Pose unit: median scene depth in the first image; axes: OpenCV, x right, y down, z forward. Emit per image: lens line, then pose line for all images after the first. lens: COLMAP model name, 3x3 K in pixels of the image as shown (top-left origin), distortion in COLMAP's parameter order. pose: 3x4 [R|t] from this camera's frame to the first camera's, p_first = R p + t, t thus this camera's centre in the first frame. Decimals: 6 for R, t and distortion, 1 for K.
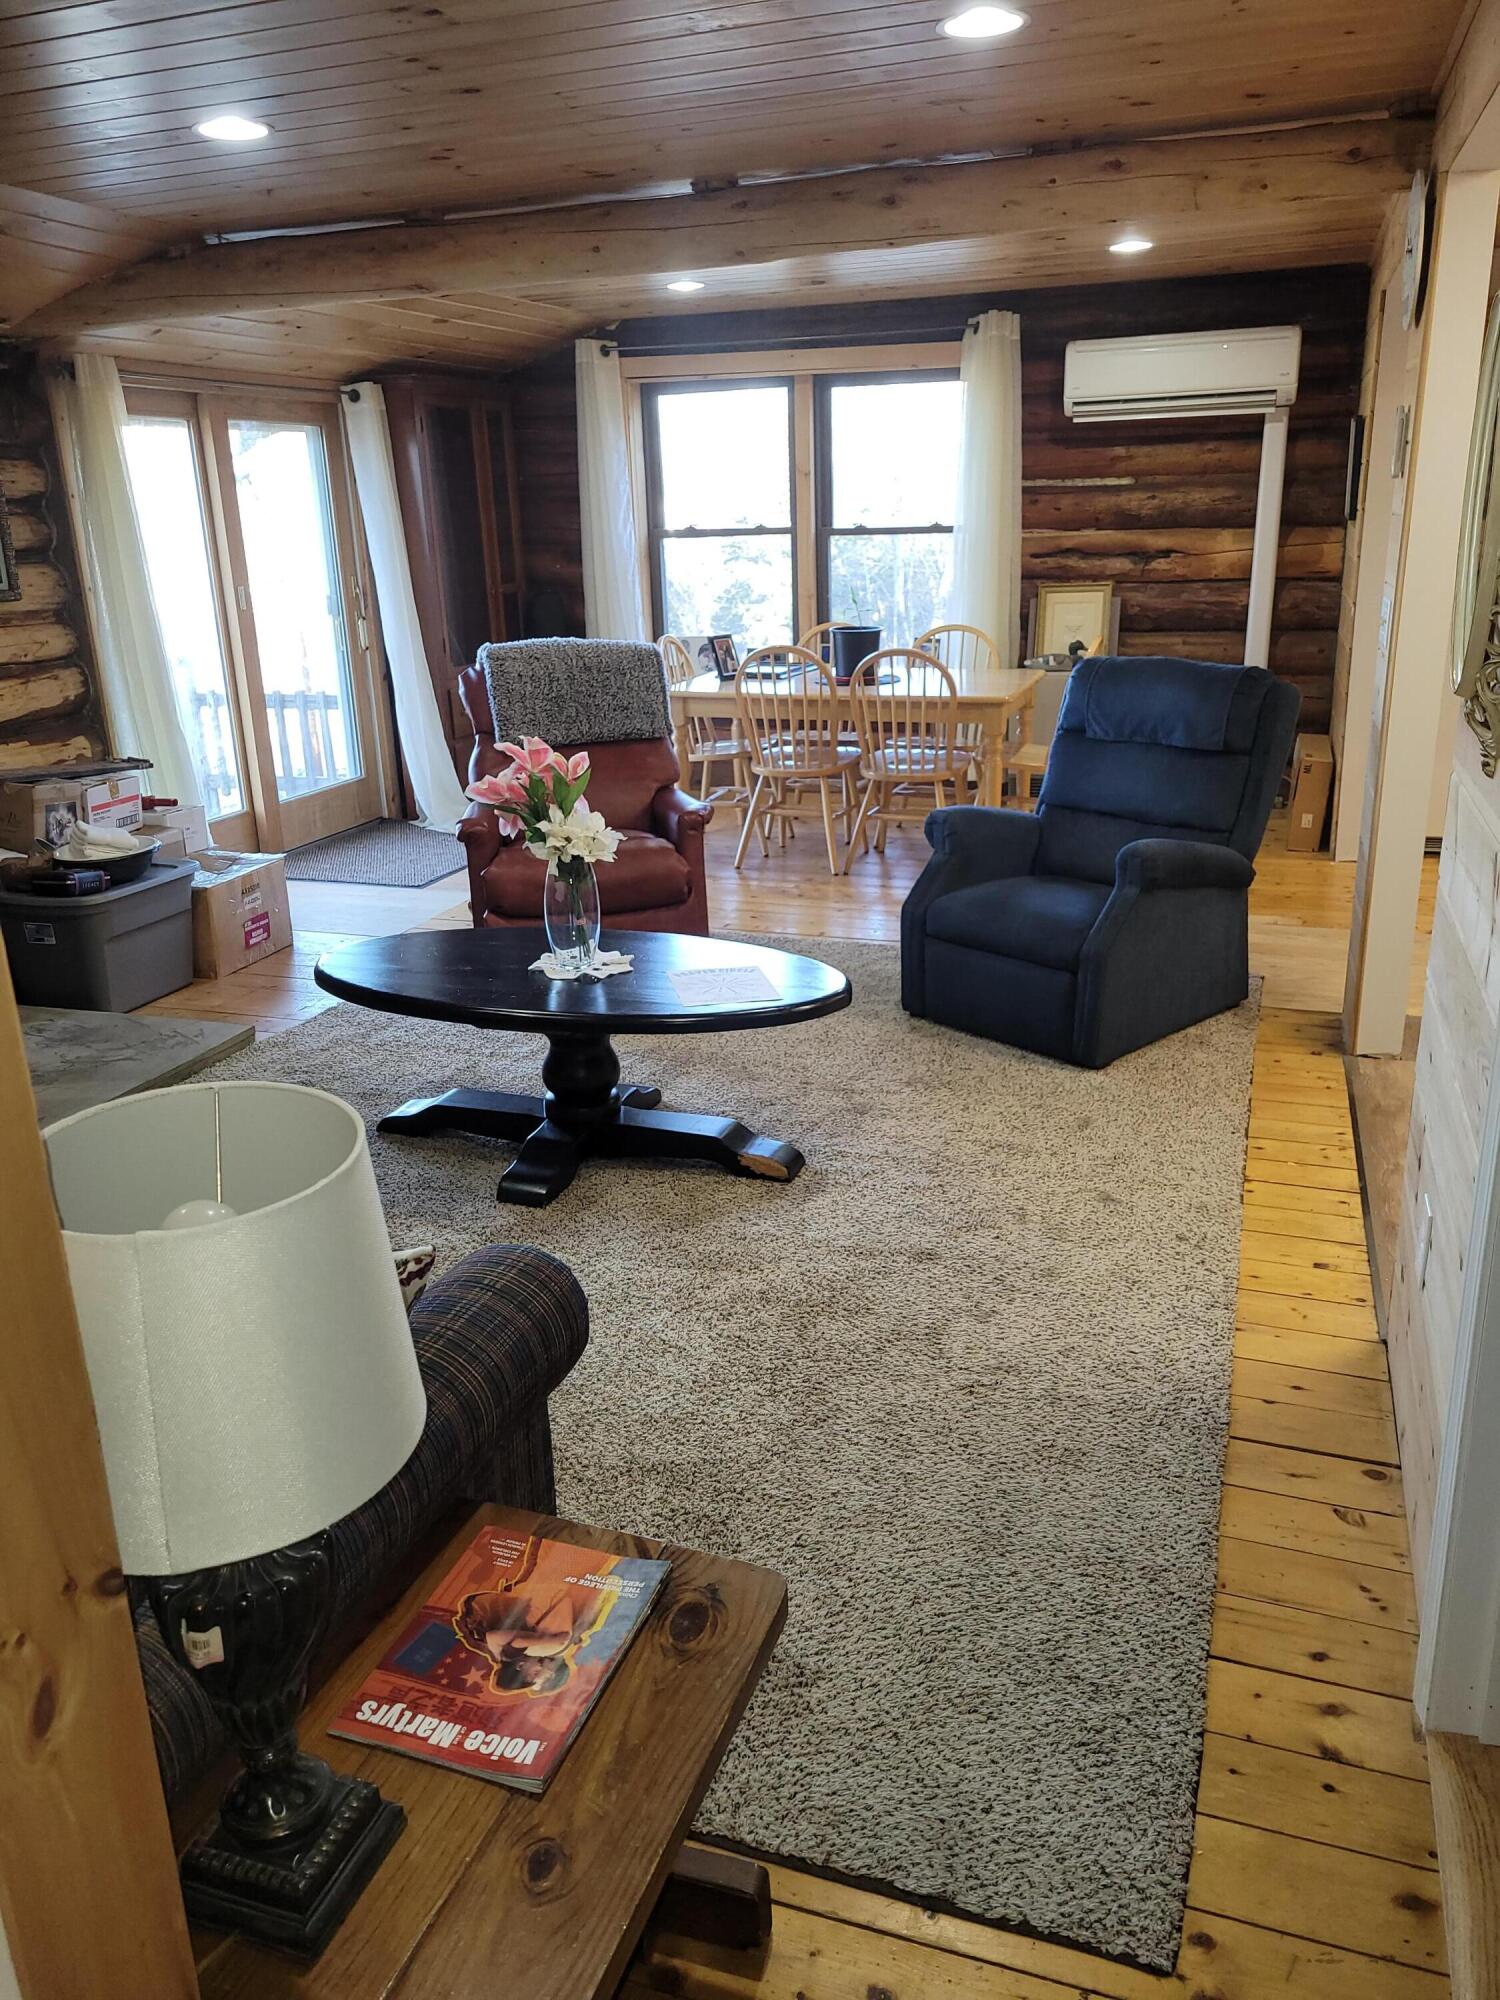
lens RADIAL K [[1490.3, 0, 758.3], [0, 1490.3, 1001.6], [0, 0, 1]] dist [0.062284, -0.043087]
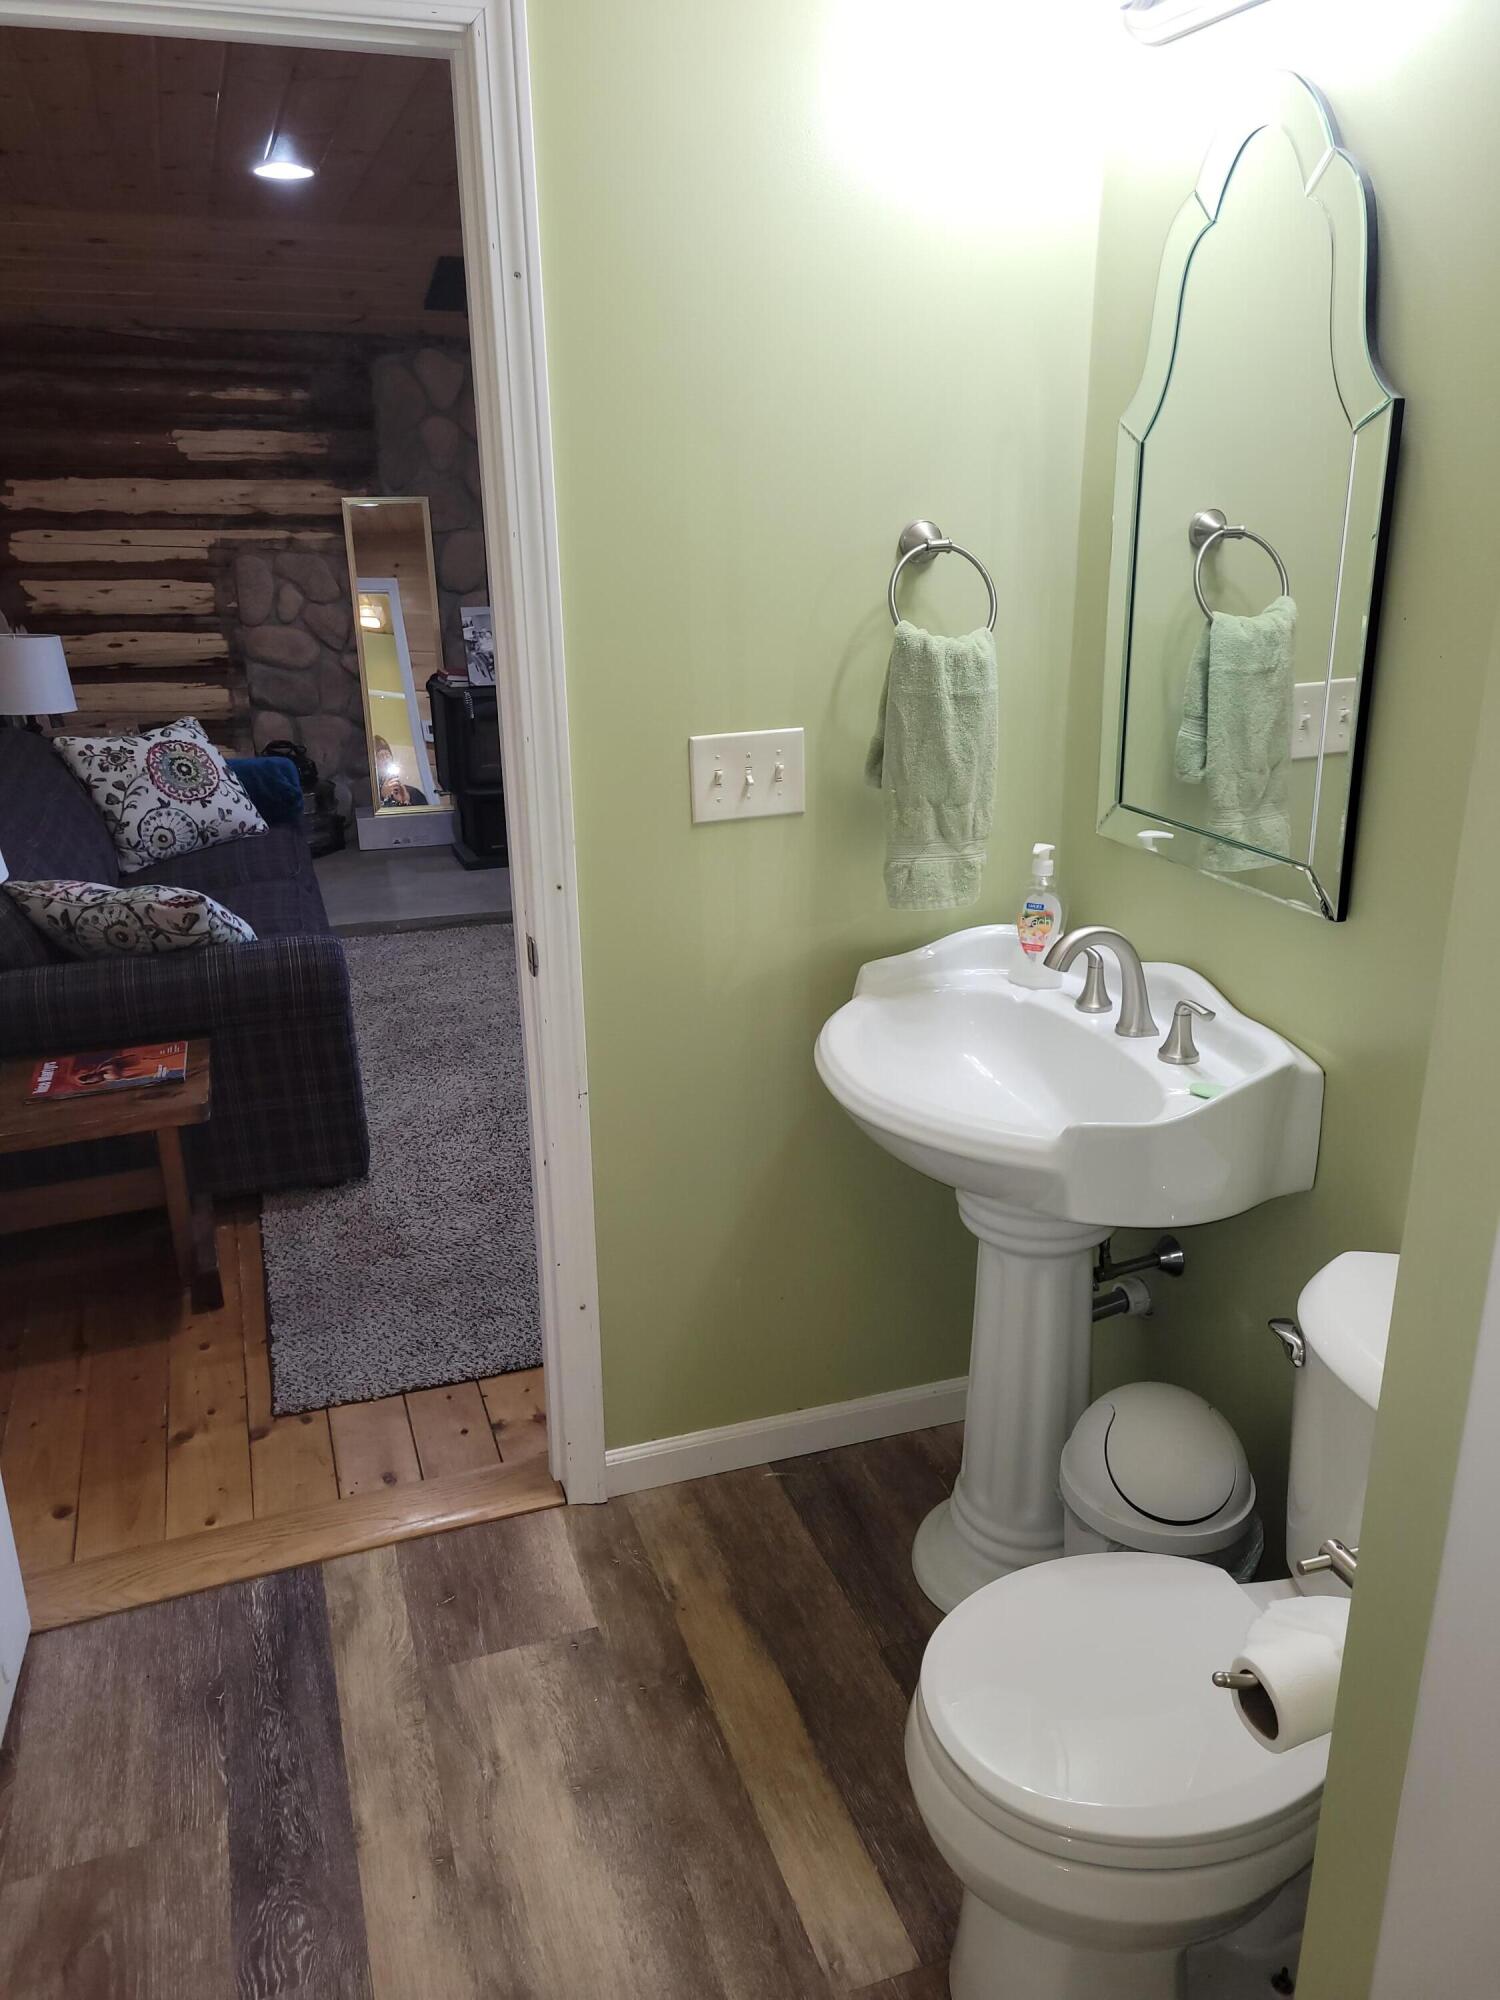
lens RADIAL K [[1490.3, 0, 752.9], [0, 1490.3, 996.4], [0, 0, 1]] dist [0.062284, -0.043087]
pose [[0.623073, 0.282576, -0.729336, 1.942315], [-0.254794, 0.954925, 0.152308, -0.219719], [0.739500, 0.090932, 0.666986, 0.278616]]
